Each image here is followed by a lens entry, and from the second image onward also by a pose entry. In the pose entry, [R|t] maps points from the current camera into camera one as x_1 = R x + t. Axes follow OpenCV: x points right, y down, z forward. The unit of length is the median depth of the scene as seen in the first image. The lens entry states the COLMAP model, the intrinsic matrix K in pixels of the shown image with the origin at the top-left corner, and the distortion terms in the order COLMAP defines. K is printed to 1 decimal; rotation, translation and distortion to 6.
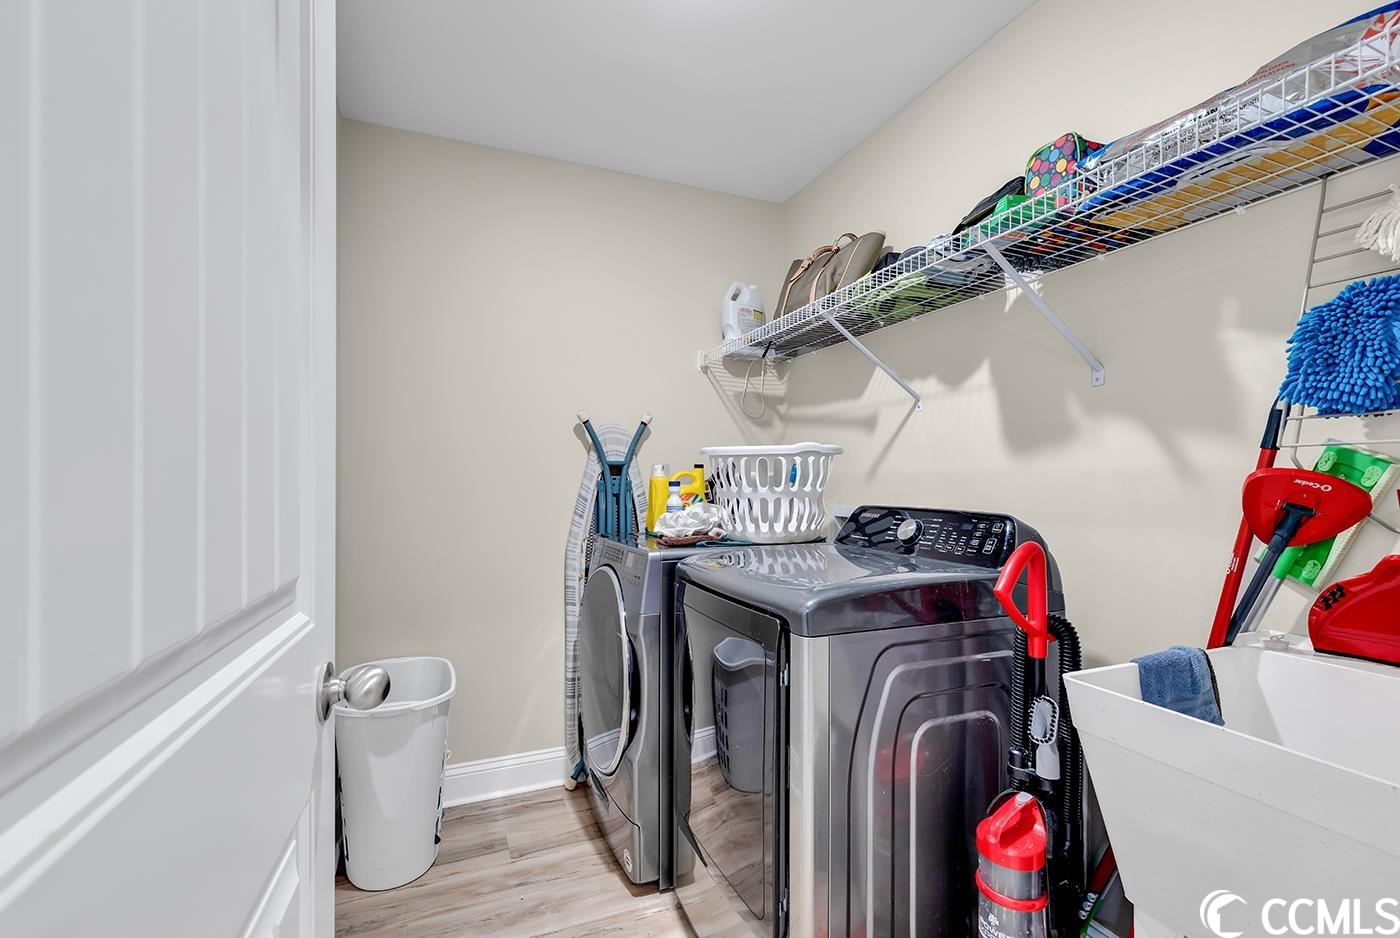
lens RADIAL K [[623.0, 0, 689.9], [0, 623.0, 475.8], [0, 0, 1]] dist [0.004329, -0.001076]
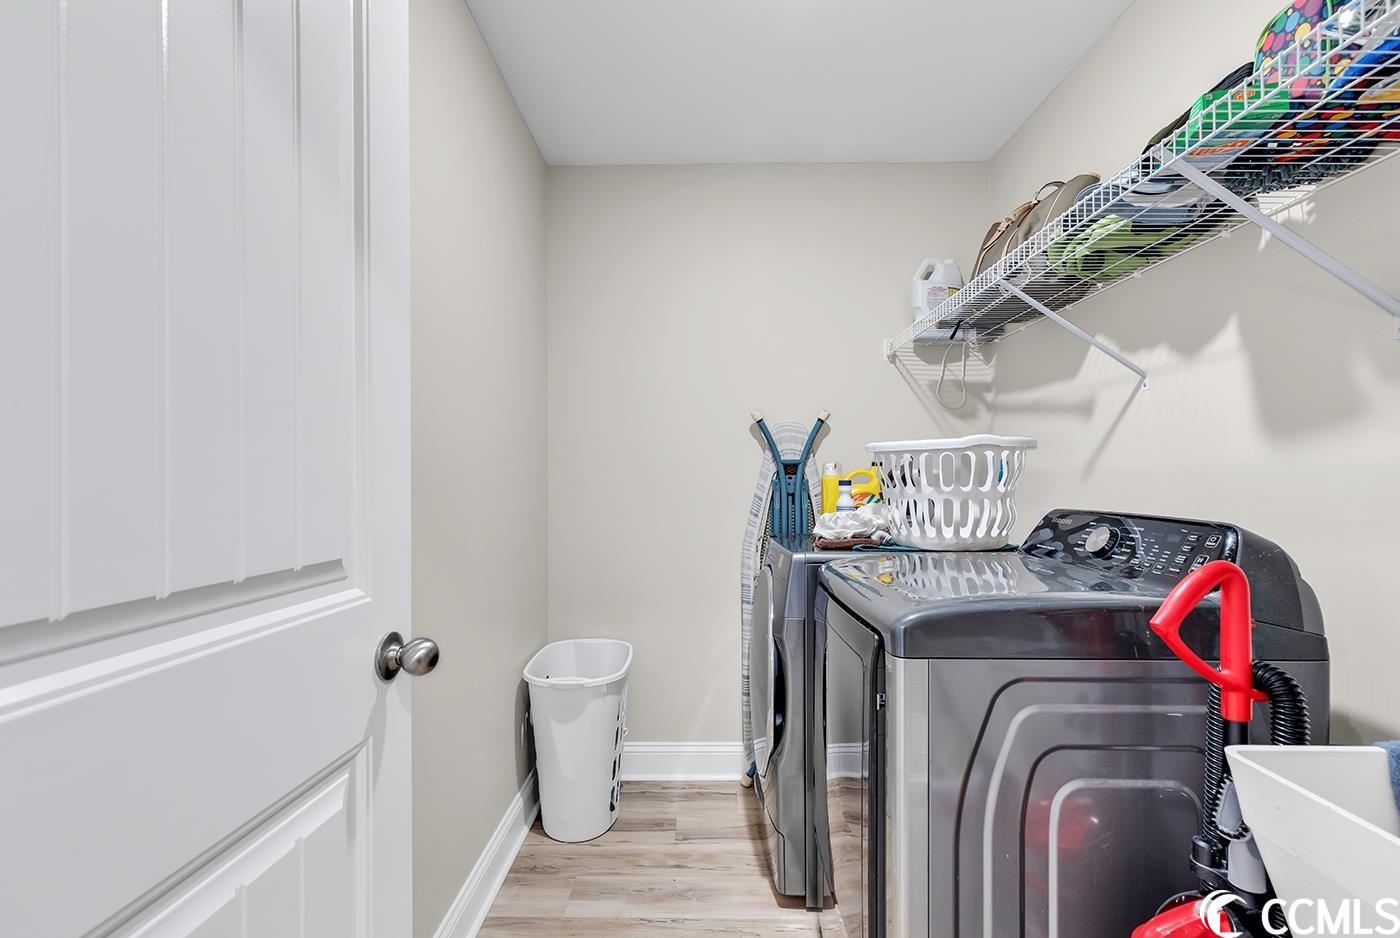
lens RADIAL K [[623.0, 0, 689.9], [0, 623.0, 475.8], [0, 0, 1]] dist [0.004329, -0.001076]
pose [[0.918357, -0.006161, -0.395705, 0.154579], [0.006550, 0.999978, -0.000369, 0.001050], [0.395699, -0.002253, 0.918378, 0.046443]]
